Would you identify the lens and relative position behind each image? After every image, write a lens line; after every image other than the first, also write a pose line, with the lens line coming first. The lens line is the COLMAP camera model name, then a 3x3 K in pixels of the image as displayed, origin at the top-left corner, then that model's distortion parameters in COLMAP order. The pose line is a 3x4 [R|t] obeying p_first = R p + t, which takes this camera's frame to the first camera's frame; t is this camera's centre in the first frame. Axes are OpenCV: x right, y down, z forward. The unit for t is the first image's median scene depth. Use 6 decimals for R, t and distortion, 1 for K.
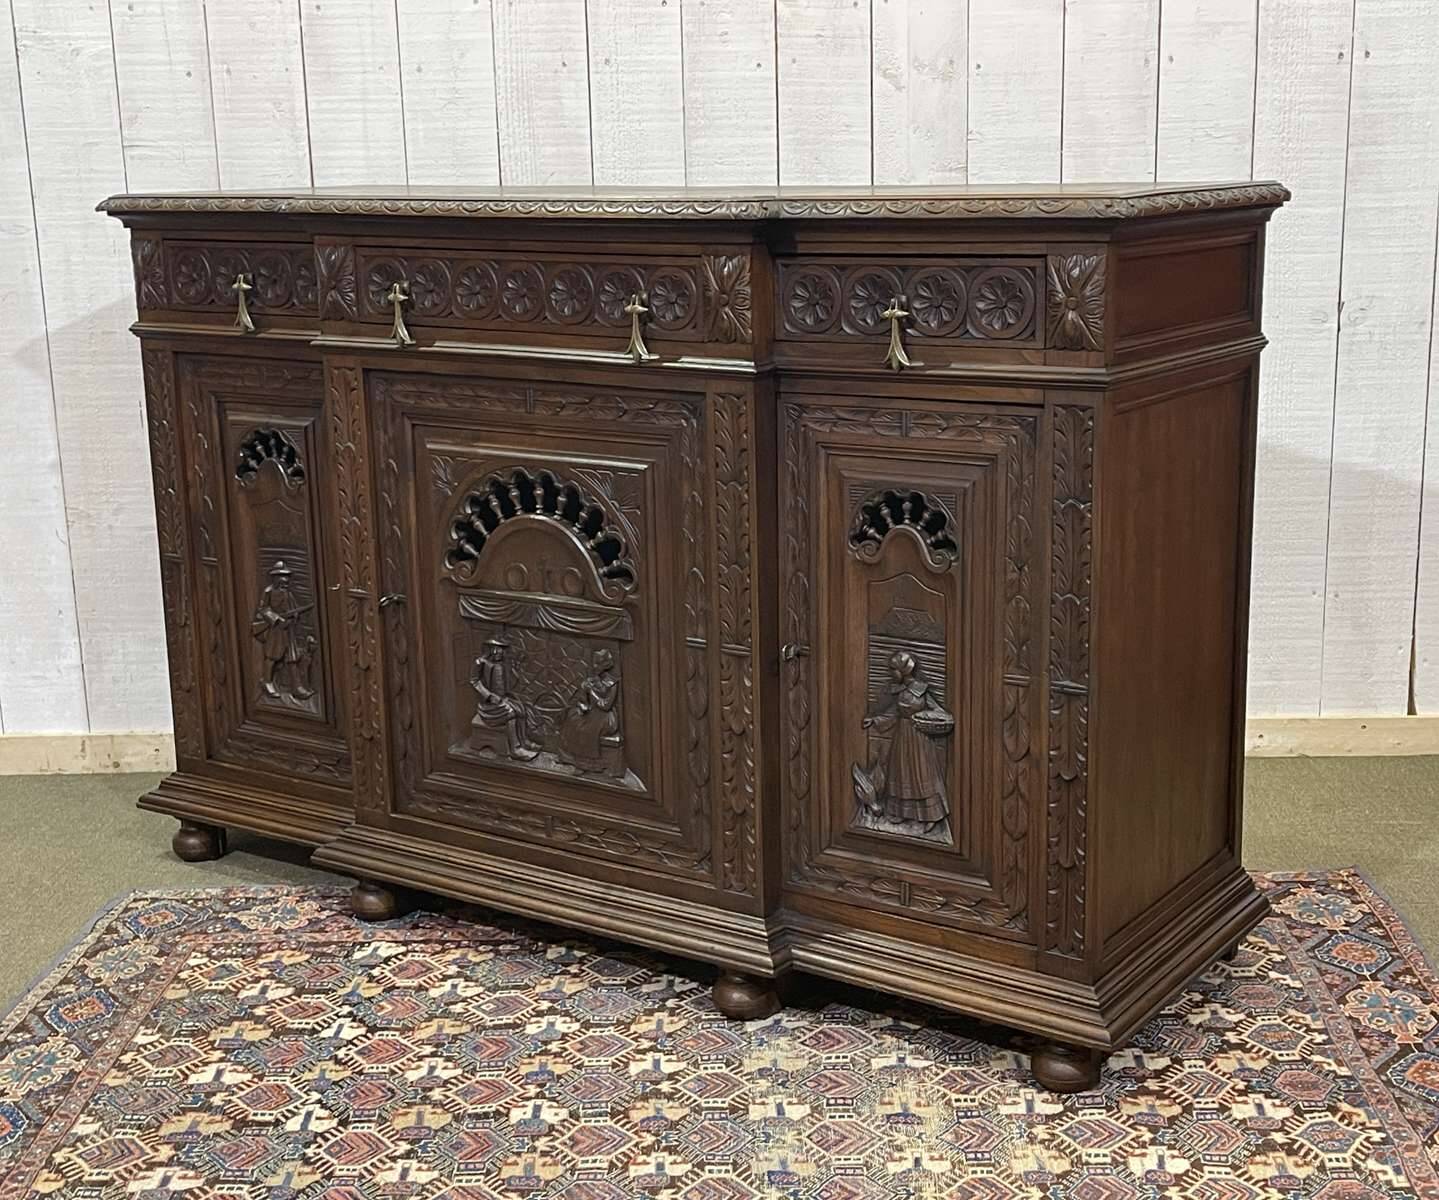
lens RADIAL K [[1977.5, 0, 762.7], [0, 1977.5, 627.3], [0, 0, 1]] dist [0.039021, 0.000000]
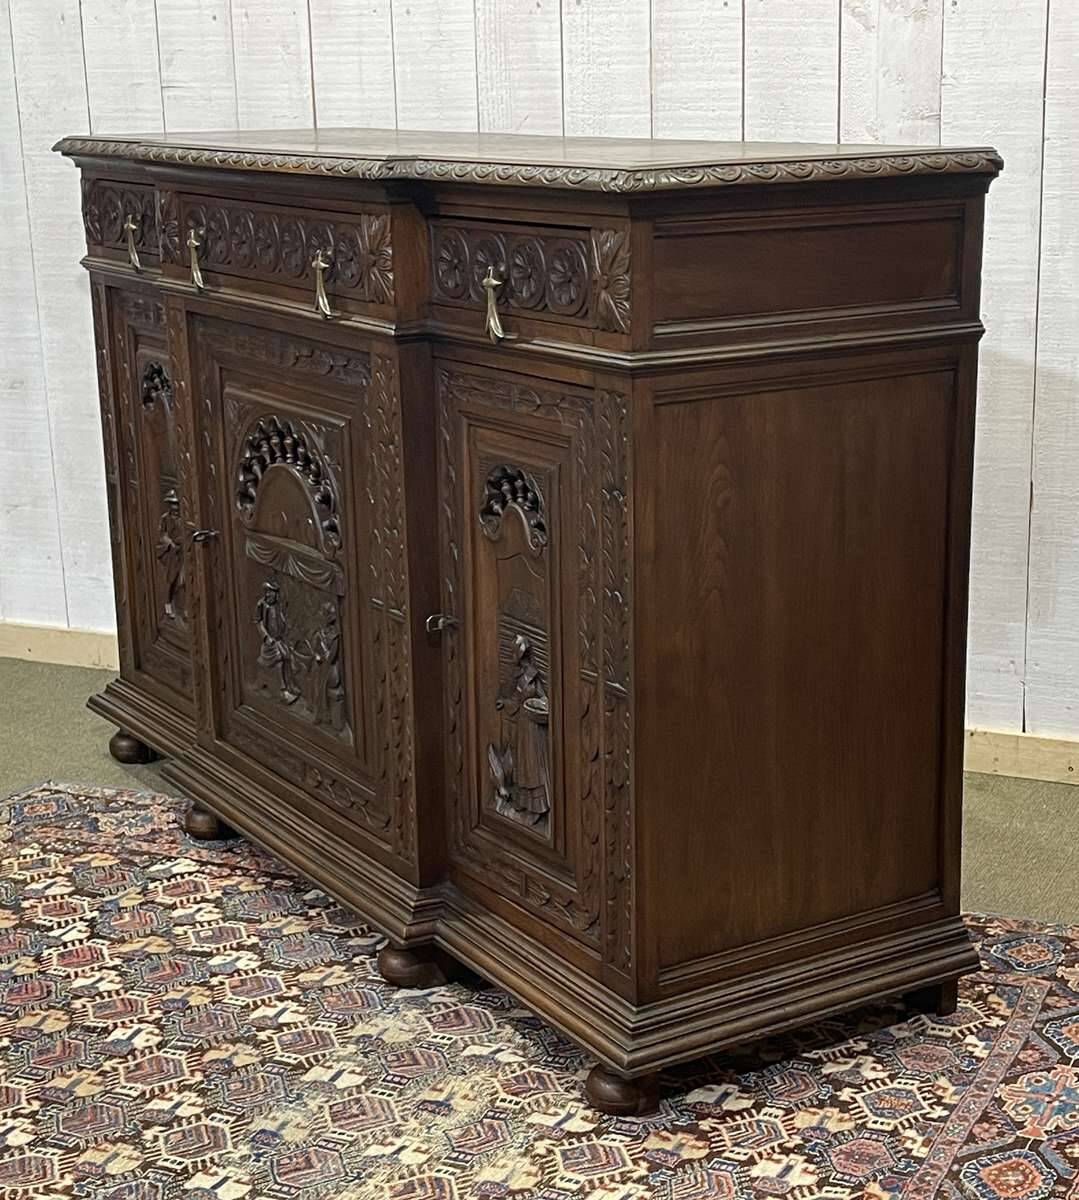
lens RADIAL K [[2073.5, 0, 599.0], [0, 2073.5, 648.4], [0, 0, 1]] dist [0.048669, 0.000000]
pose [[0.919479, 0.108435, -0.377890, 0.465418], [-0.093714, 0.993955, 0.057188, -0.040306], [0.381807, -0.017170, 0.924083, 0.077274]]
